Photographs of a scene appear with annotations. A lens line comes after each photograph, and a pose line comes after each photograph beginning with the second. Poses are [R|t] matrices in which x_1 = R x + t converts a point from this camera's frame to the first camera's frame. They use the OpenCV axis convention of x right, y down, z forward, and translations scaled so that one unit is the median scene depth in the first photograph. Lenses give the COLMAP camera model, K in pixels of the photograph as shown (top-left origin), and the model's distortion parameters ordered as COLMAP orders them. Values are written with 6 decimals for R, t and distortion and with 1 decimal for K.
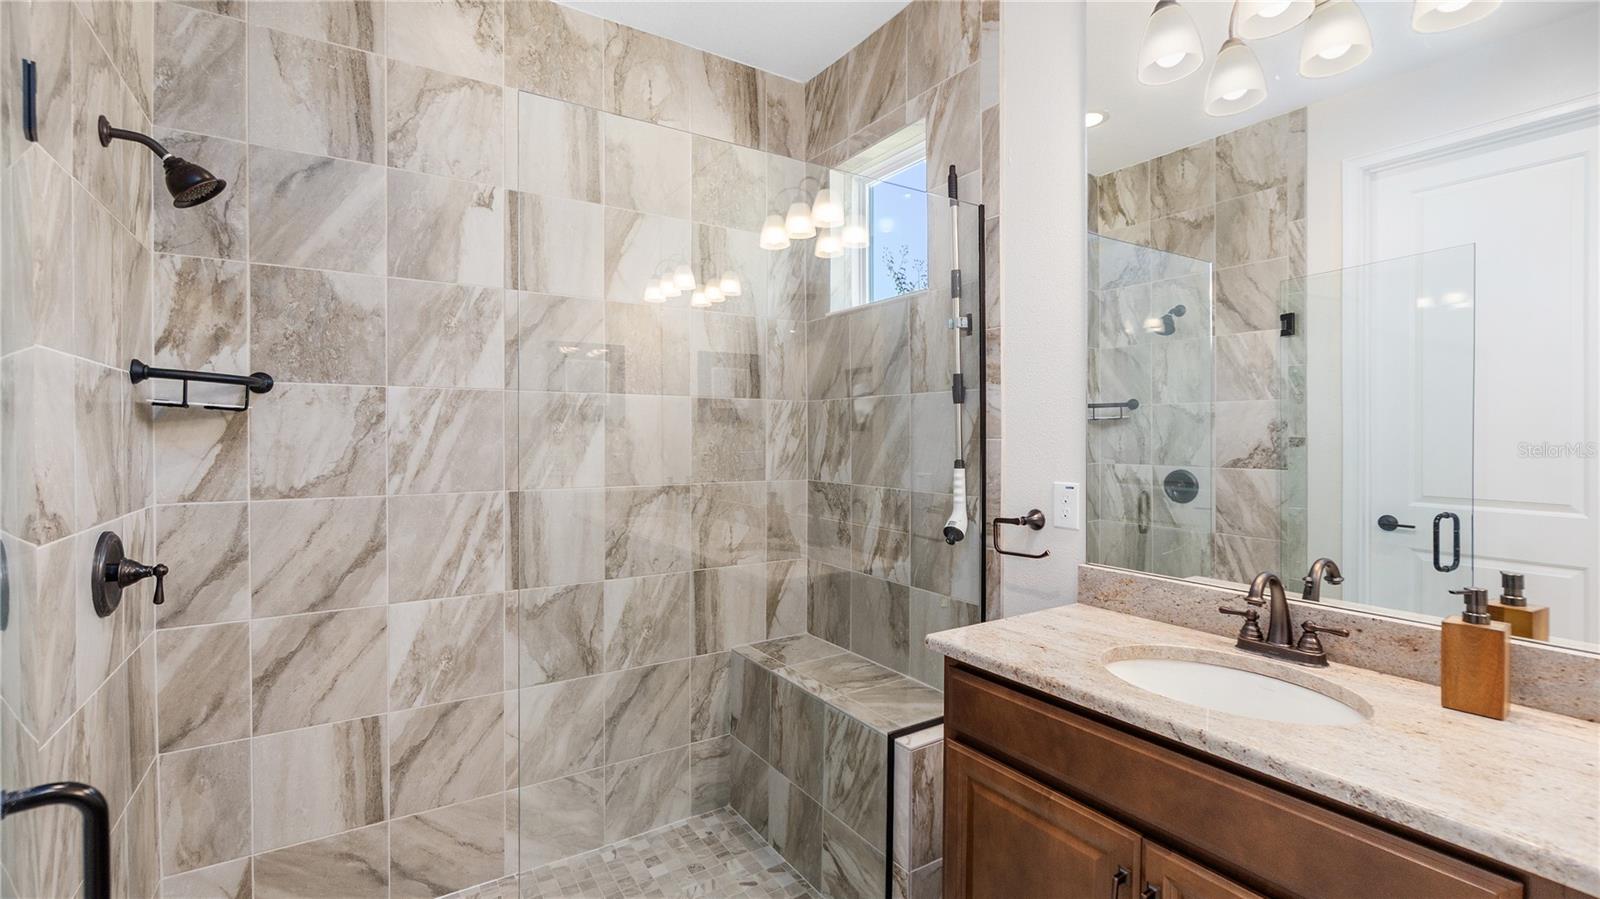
lens RADIAL K [[691.8, 0, 801.1], [0, 691.8, 438.6], [0, 0, 1]] dist [-0.007537, 0.002911]
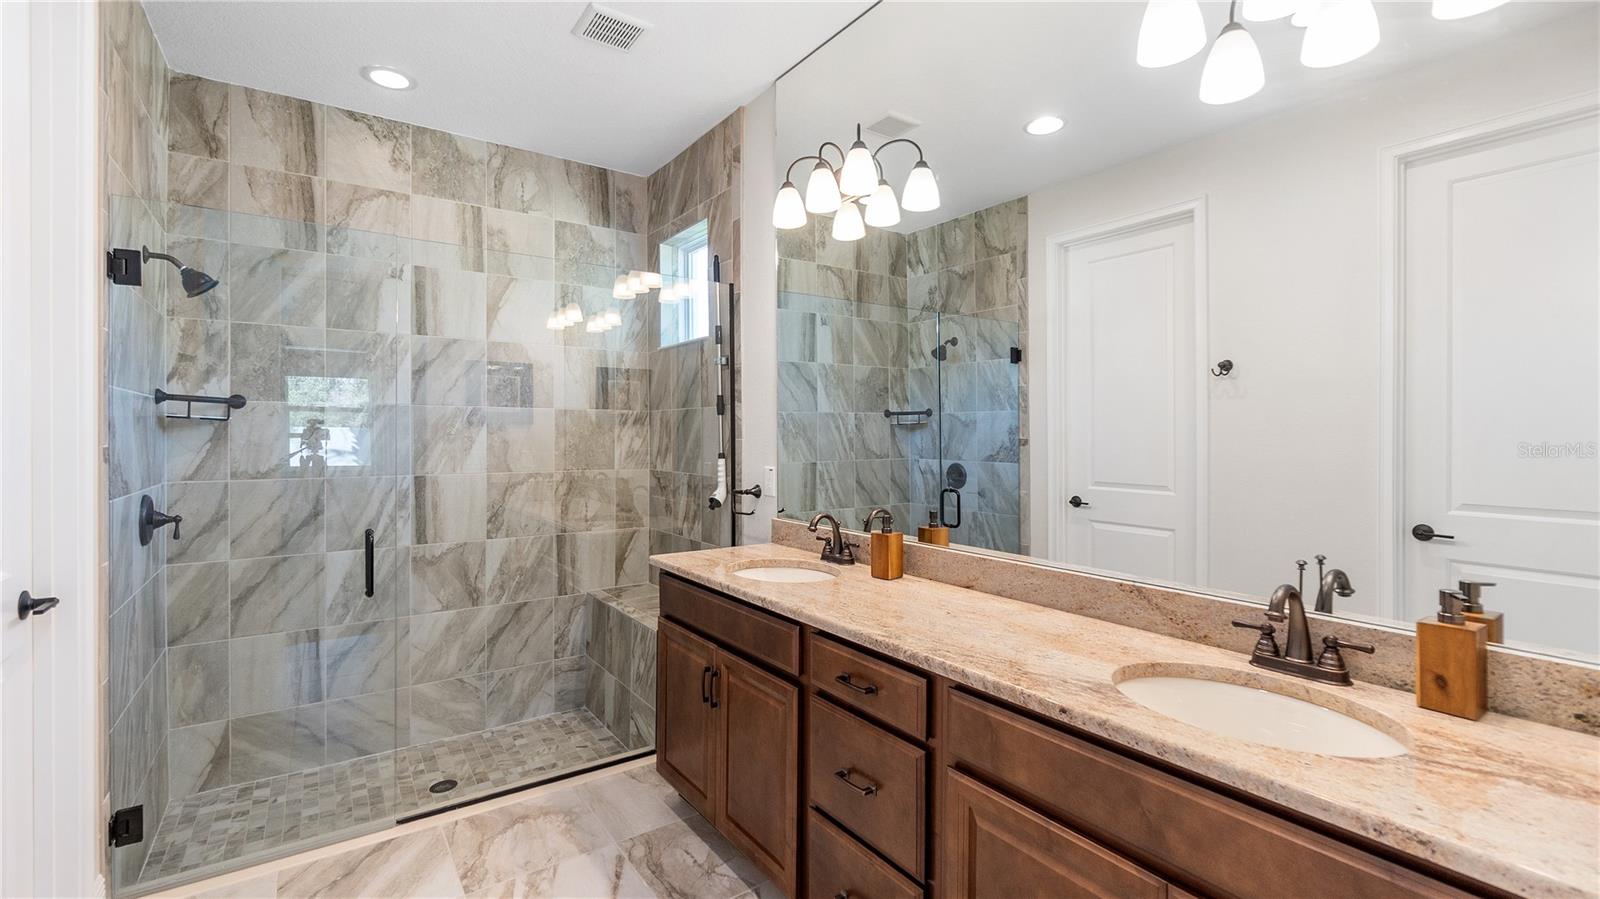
lens RADIAL K [[691.8, 0, 804.0], [0, 691.8, 435.7], [0, 0, 1]] dist [-0.007537, 0.002911]
pose [[0.999065, 0.001131, 0.043210, 0.334386], [-0.000918, 0.999987, -0.004962, -0.000110], [-0.043215, 0.004918, 0.999054, -0.481489]]
